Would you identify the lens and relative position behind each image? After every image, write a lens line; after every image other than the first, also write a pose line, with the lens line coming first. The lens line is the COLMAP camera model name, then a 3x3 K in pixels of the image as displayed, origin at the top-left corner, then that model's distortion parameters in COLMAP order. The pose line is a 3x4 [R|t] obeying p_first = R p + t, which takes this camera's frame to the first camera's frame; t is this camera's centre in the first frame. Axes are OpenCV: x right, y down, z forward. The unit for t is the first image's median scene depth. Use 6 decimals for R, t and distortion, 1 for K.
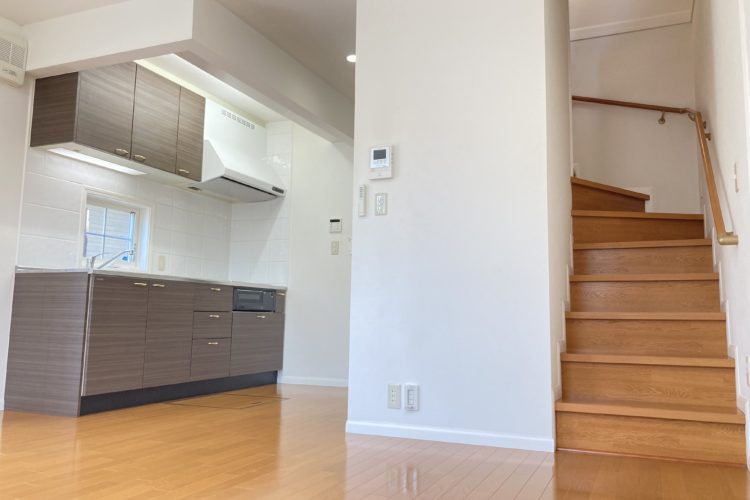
lens RADIAL K [[617.0, 0, 376.1], [0, 617.0, 250.4], [0, 0, 1]] dist [0.002574, 0.017298]
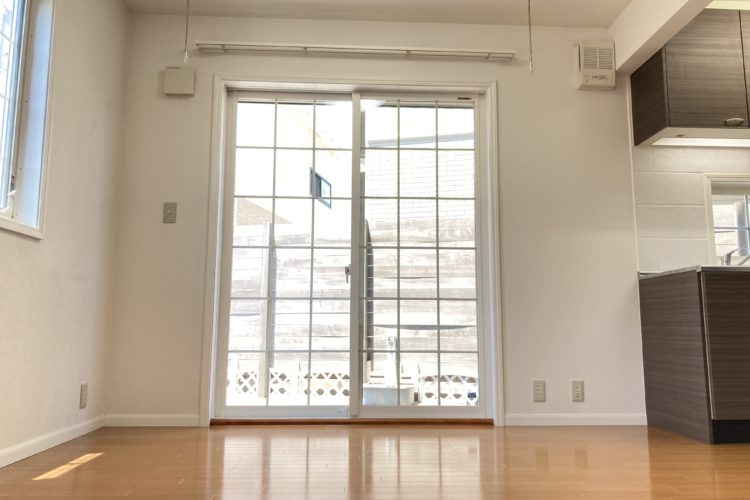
lens RADIAL K [[617.0, 0, 375.8], [0, 617.0, 244.6], [0, 0, 1]] dist [0.002574, 0.017298]
pose [[0.441370, -0.137110, -0.886788, 0.086814], [0.098023, 0.989710, -0.104236, 0.043046], [0.891955, -0.040919, 0.450268, 0.218439]]
